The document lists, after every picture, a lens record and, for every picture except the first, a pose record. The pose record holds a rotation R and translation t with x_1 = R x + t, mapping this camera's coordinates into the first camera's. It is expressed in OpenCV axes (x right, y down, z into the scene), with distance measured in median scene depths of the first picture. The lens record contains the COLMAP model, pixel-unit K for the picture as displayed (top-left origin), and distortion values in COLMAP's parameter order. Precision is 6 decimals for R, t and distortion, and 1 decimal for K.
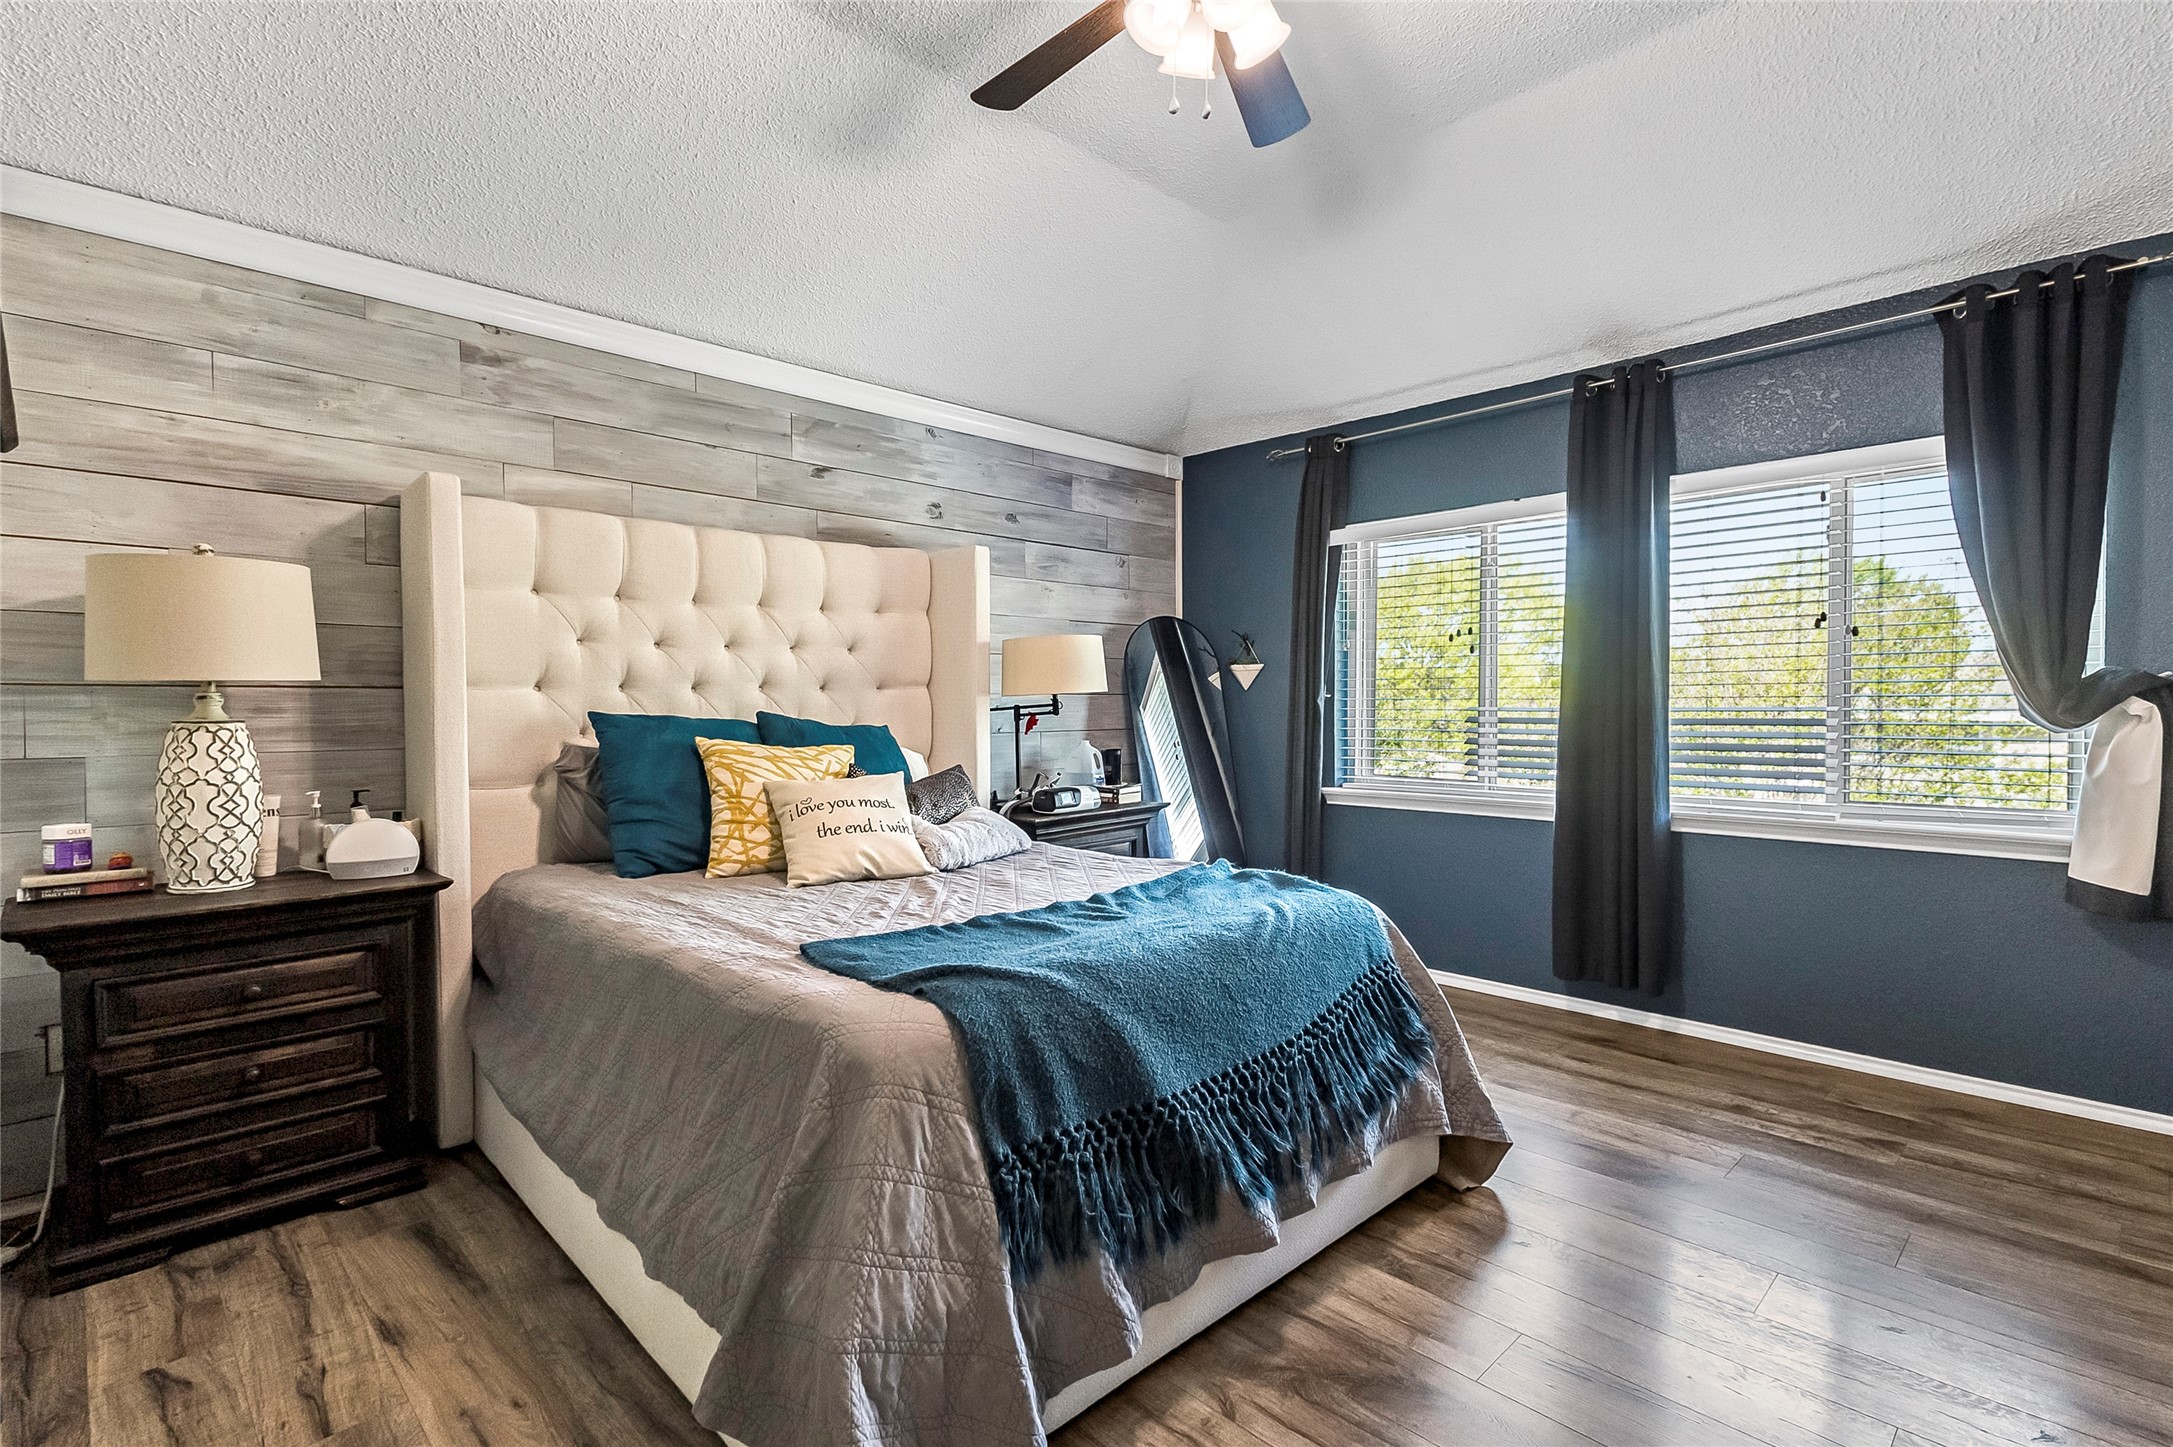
lens RADIAL K [[1019.5, 0, 1095.3], [0, 1019.5, 718.0], [0, 0, 1]] dist [0.020854, -0.004981]
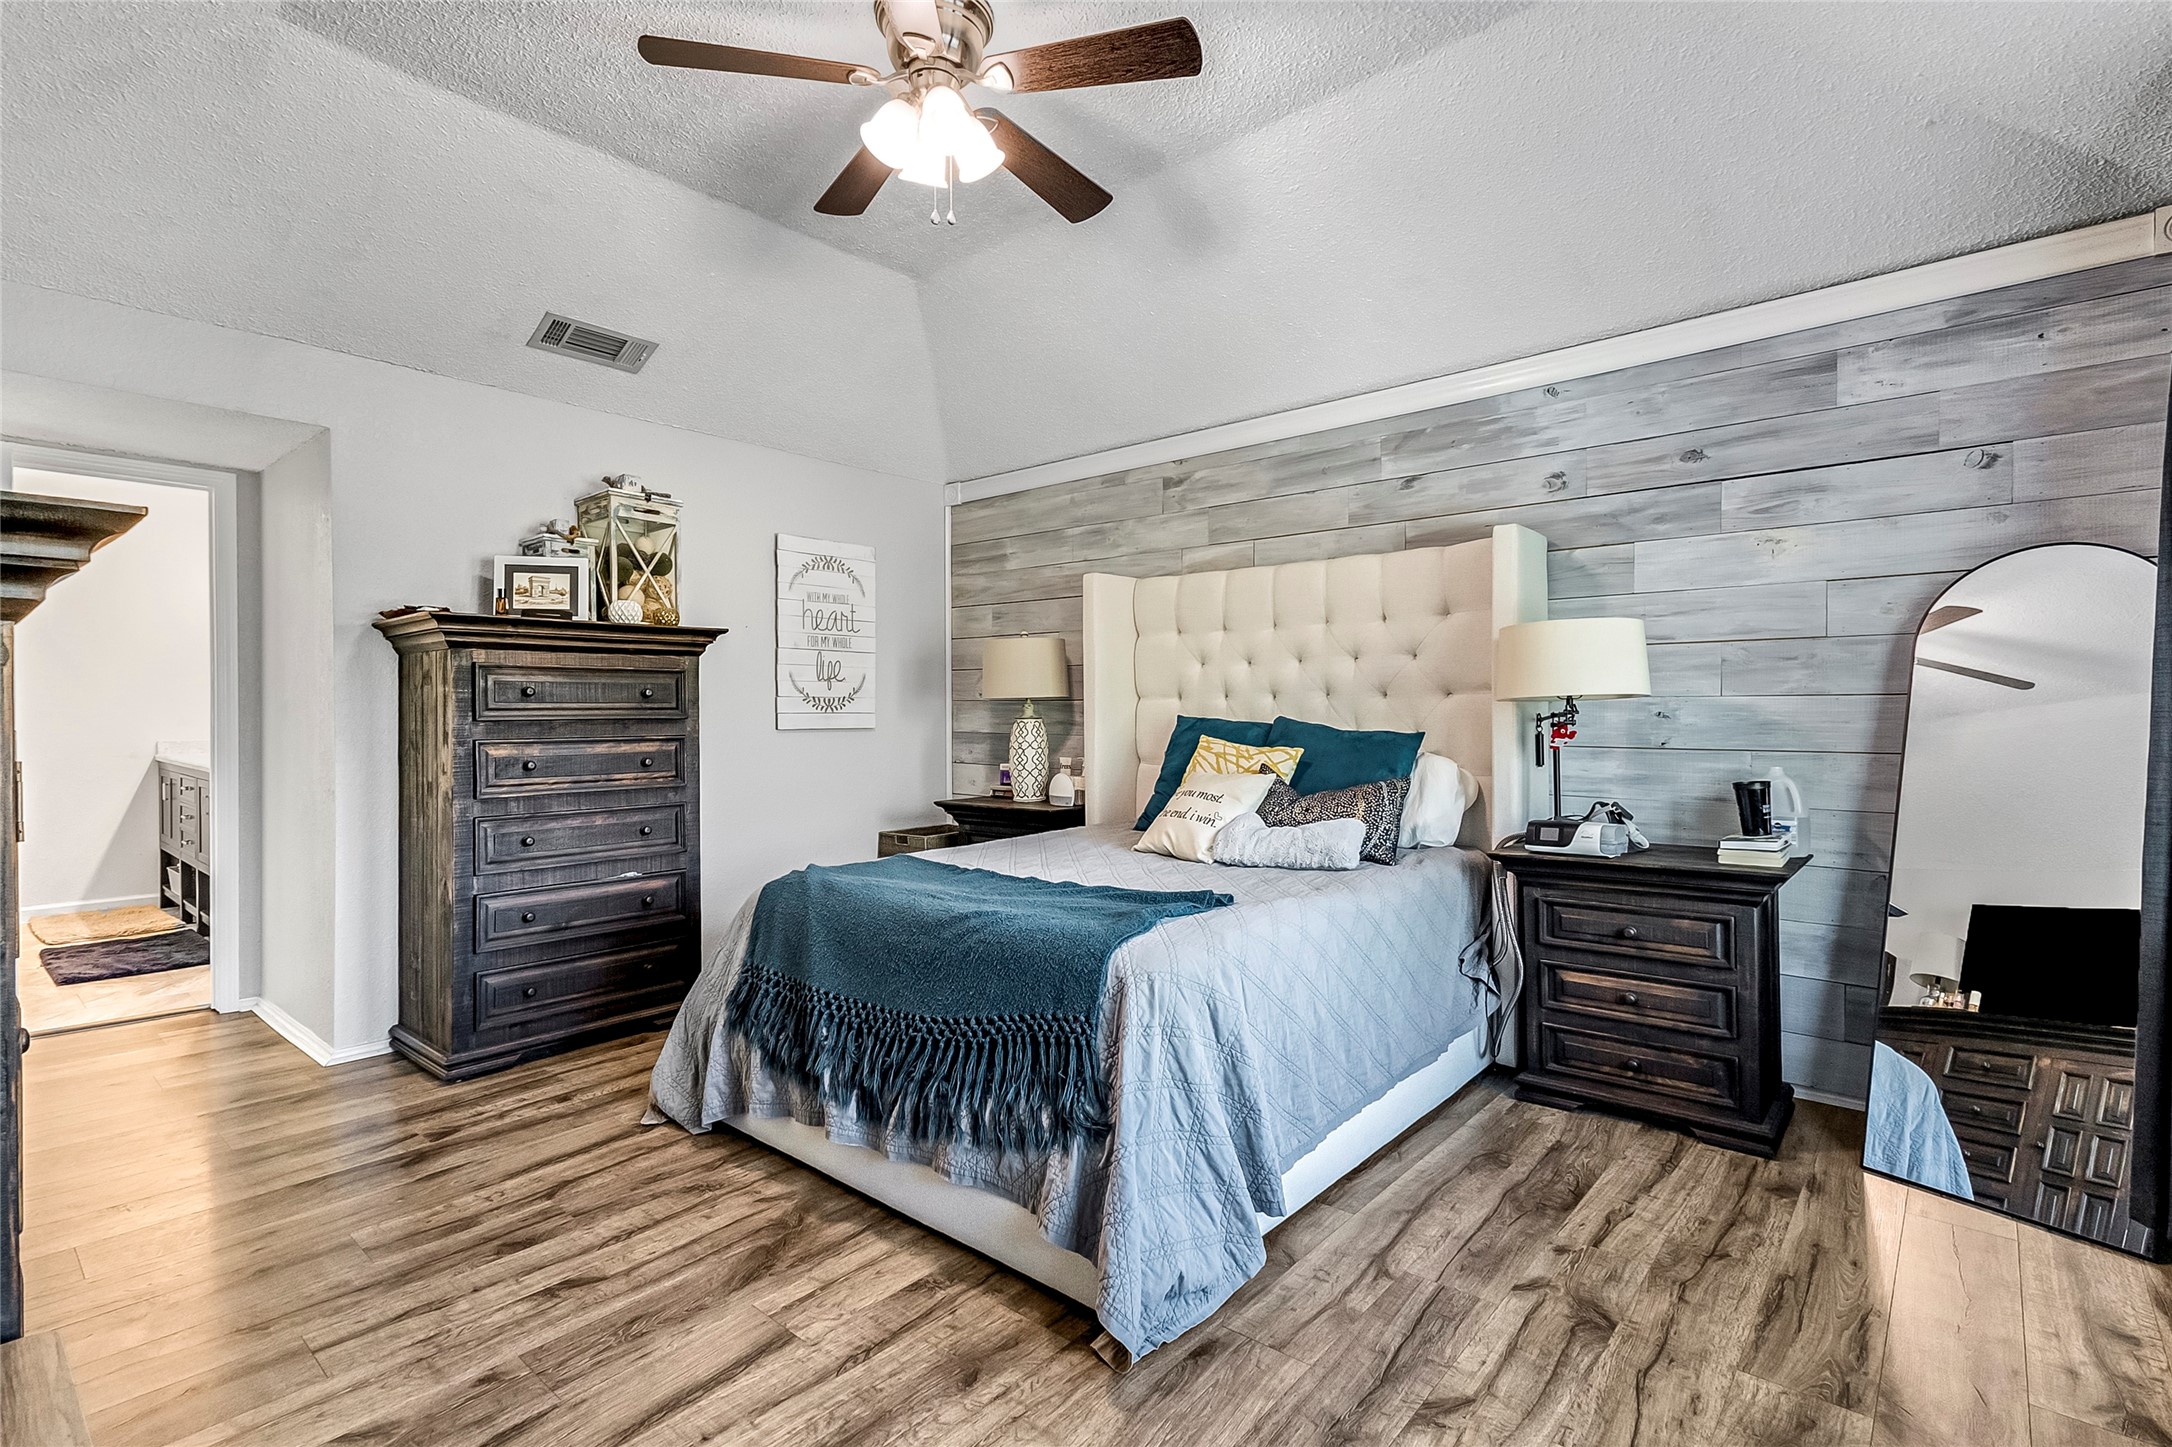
lens RADIAL K [[1019.0, 0, 1093.3], [0, 1019.0, 718.6], [0, 0, 1]] dist [0.020854, -0.004981]
pose [[0.090444, 0.019109, -0.995718, 0.759428], [-0.004889, 0.999812, 0.018744, -0.022452], [0.995890, 0.003172, 0.090520, 0.616743]]
